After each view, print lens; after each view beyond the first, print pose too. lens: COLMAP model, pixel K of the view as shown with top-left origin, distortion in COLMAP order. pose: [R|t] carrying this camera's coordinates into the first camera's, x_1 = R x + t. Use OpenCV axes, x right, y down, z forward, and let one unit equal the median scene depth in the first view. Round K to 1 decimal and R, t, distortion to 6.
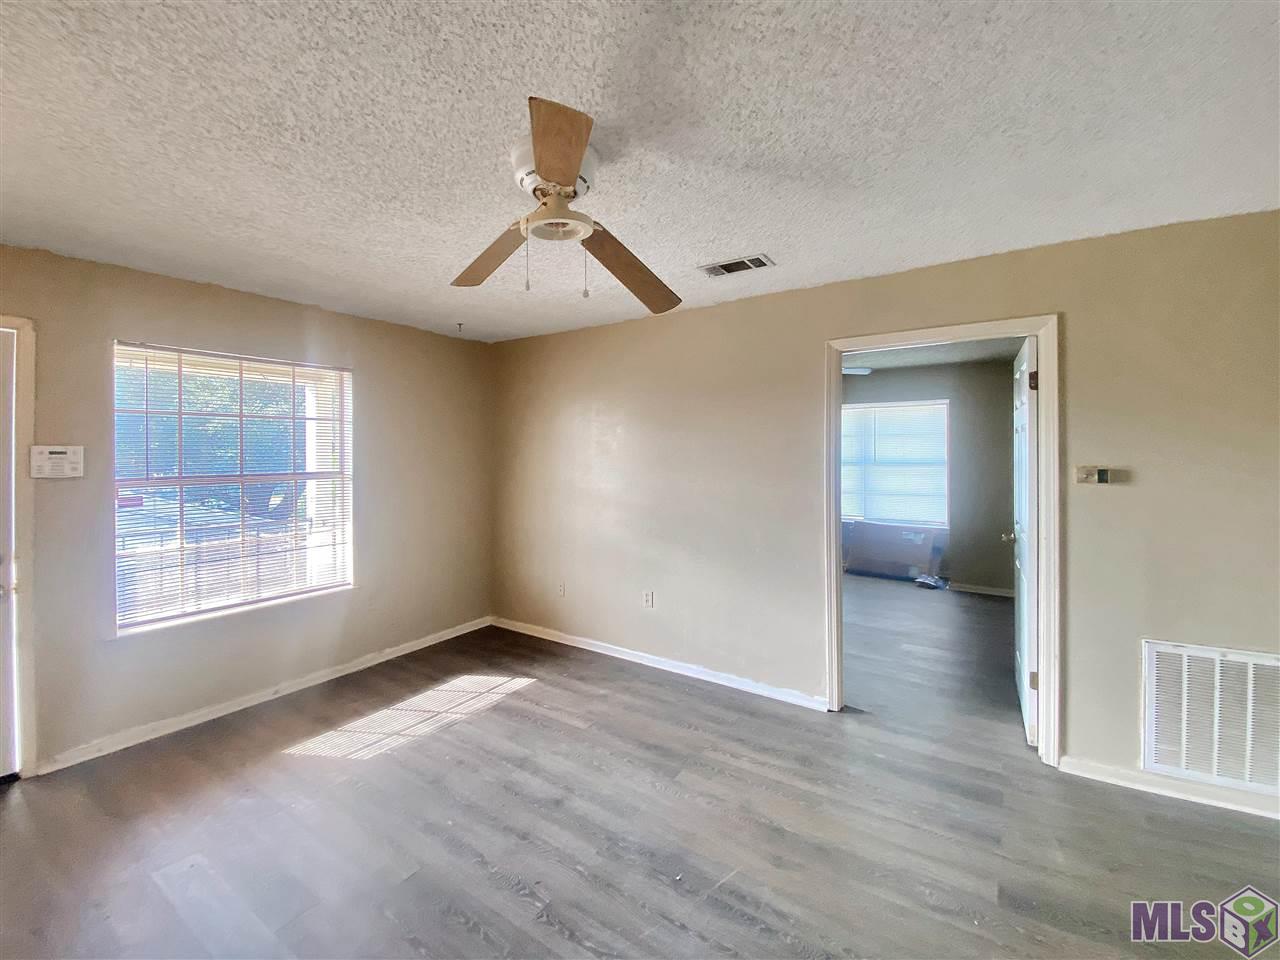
lens RADIAL K [[540.6, 0, 640.3], [0, 540.6, 460.8], [0, 0, 1]] dist [-0.000518, -0.010087]
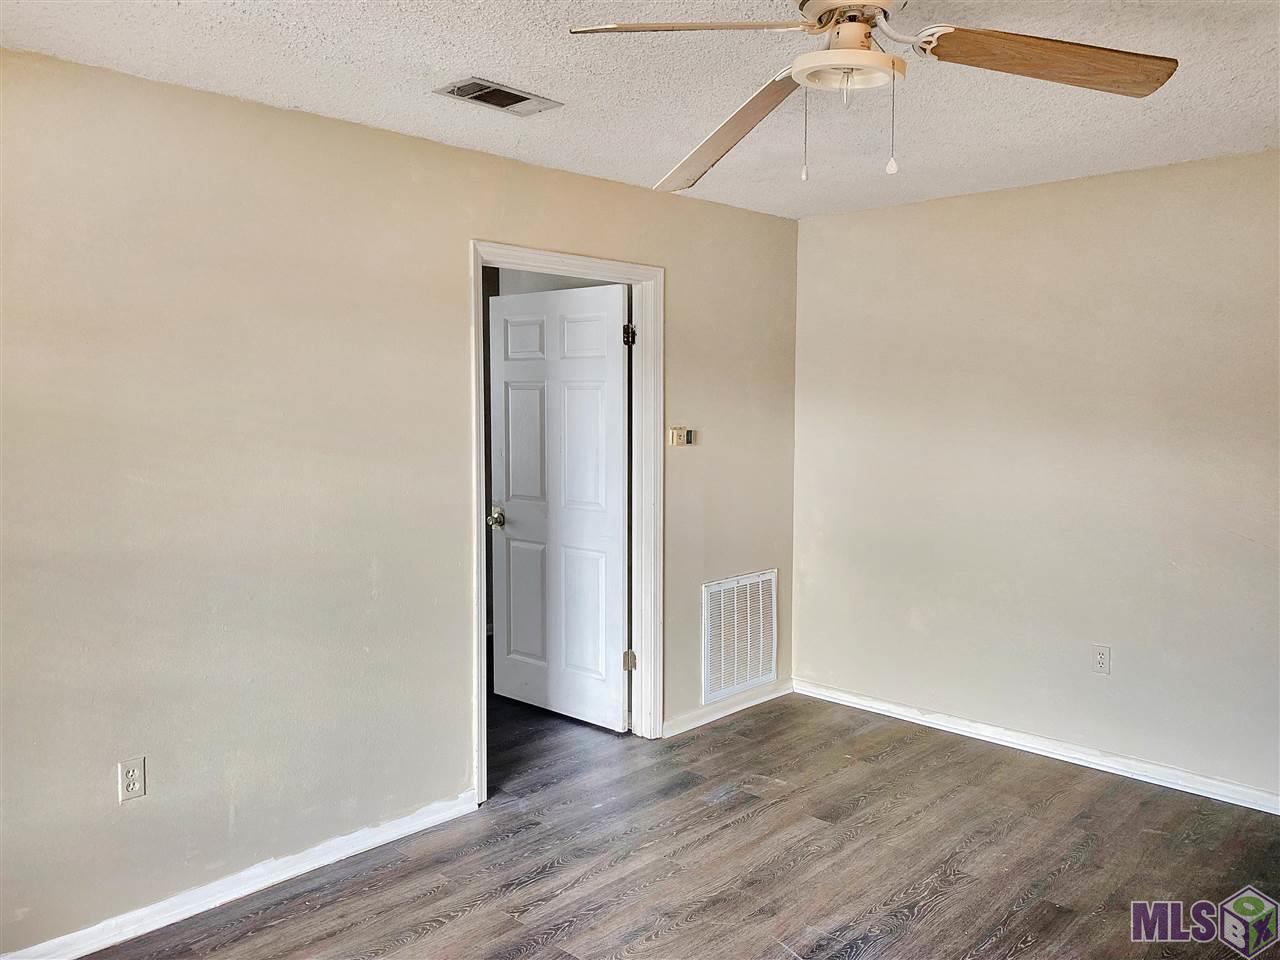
lens RADIAL K [[1013.5, 0, 635.5], [0, 1013.5, 502.0], [0, 0, 1]] dist [0.103881, -0.169056]
pose [[0.168670, -0.104750, 0.980091, -1.017618], [0.014281, 0.994492, 0.103831, -0.046875], [-0.985569, -0.003516, 0.169236, 0.744503]]
